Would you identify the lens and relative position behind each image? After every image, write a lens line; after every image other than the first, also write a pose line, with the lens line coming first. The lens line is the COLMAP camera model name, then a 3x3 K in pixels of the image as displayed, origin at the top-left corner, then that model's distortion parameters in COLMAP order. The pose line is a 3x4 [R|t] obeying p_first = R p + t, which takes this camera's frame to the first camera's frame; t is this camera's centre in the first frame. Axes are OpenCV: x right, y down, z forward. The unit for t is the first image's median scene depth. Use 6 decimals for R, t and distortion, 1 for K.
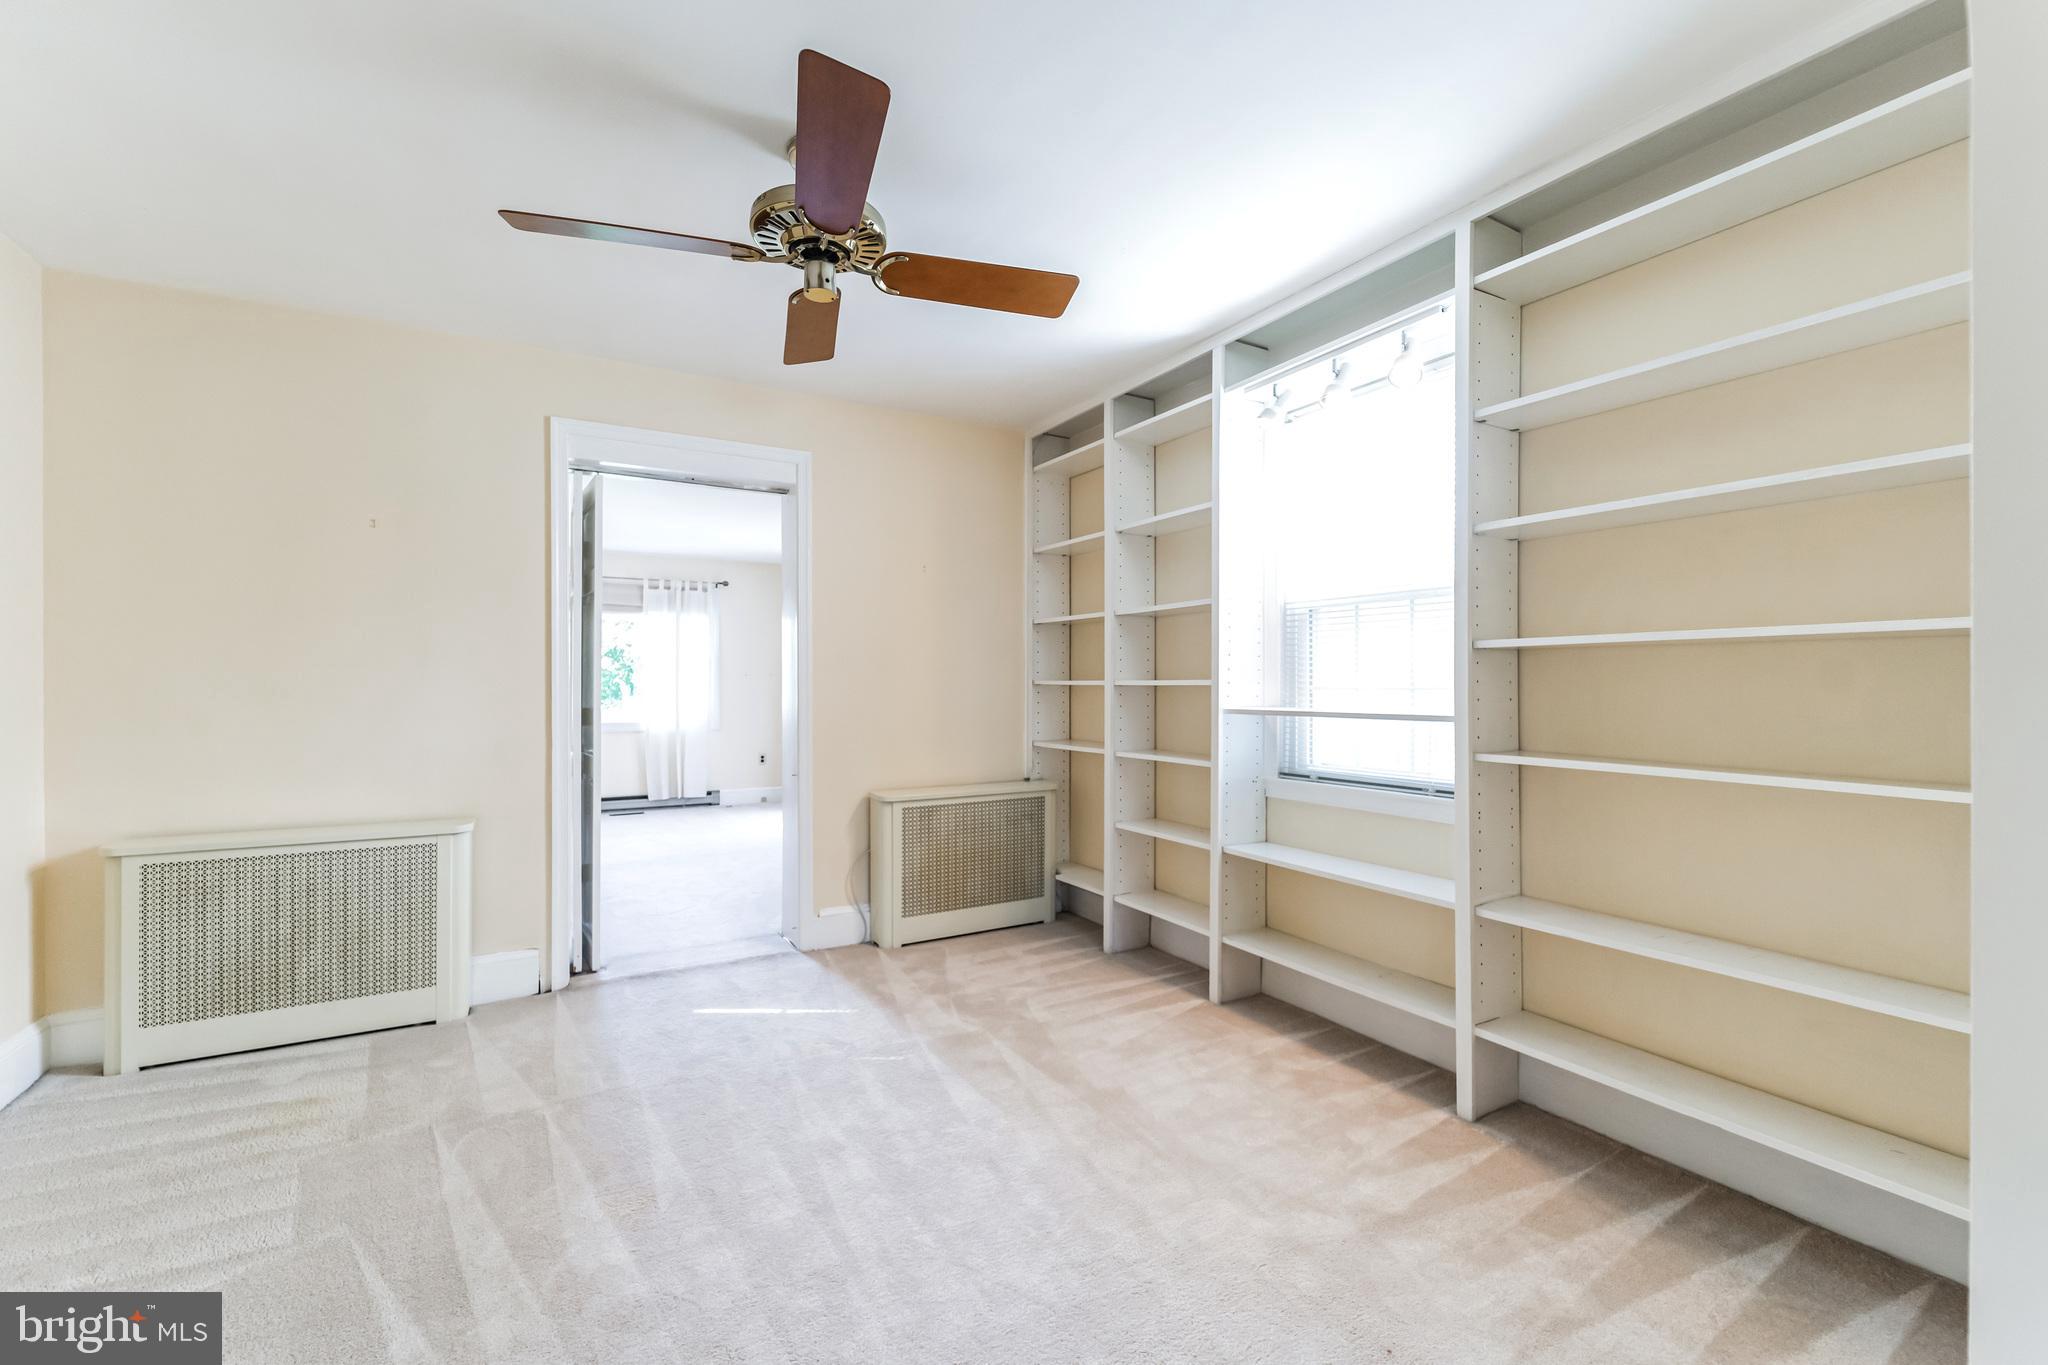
lens RADIAL K [[836.4, 0, 1023.0], [0, 836.4, 690.0], [0, 0, 1]] dist [0.000294, 0.000054]
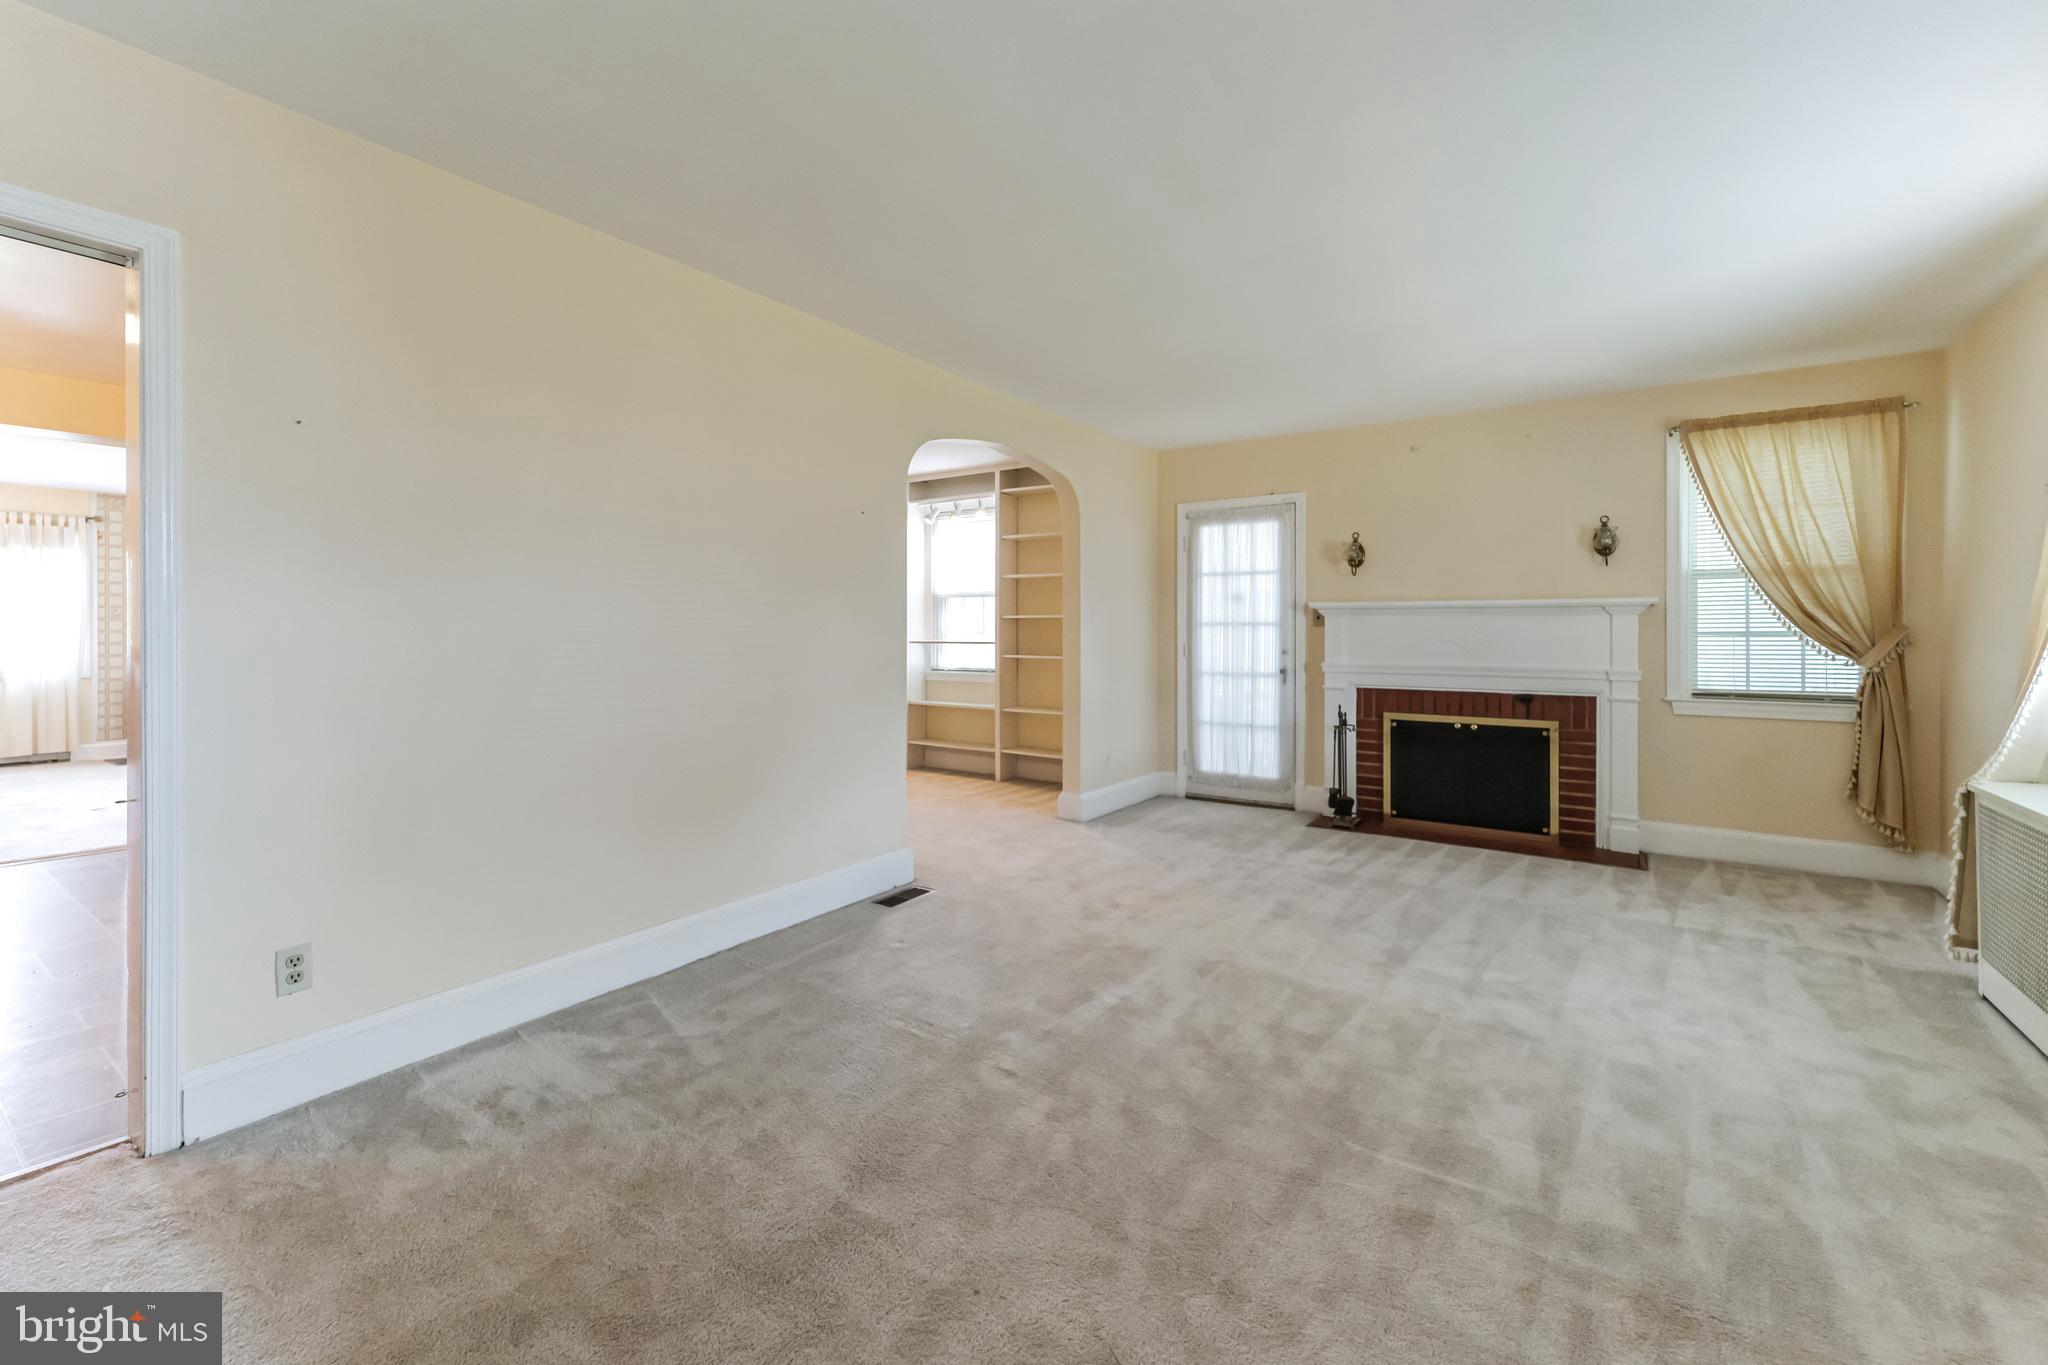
lens RADIAL K [[828.5, 0, 1023.0], [0, 828.5, 631.5], [0, 0, 1]] dist [0.000885, 0.000165]
pose [[0.902804, -0.001825, 0.430048, -0.588919], [0.000401, 0.999994, 0.003401, -0.011691], [-0.430051, -0.002898, 0.902800, -1.531894]]
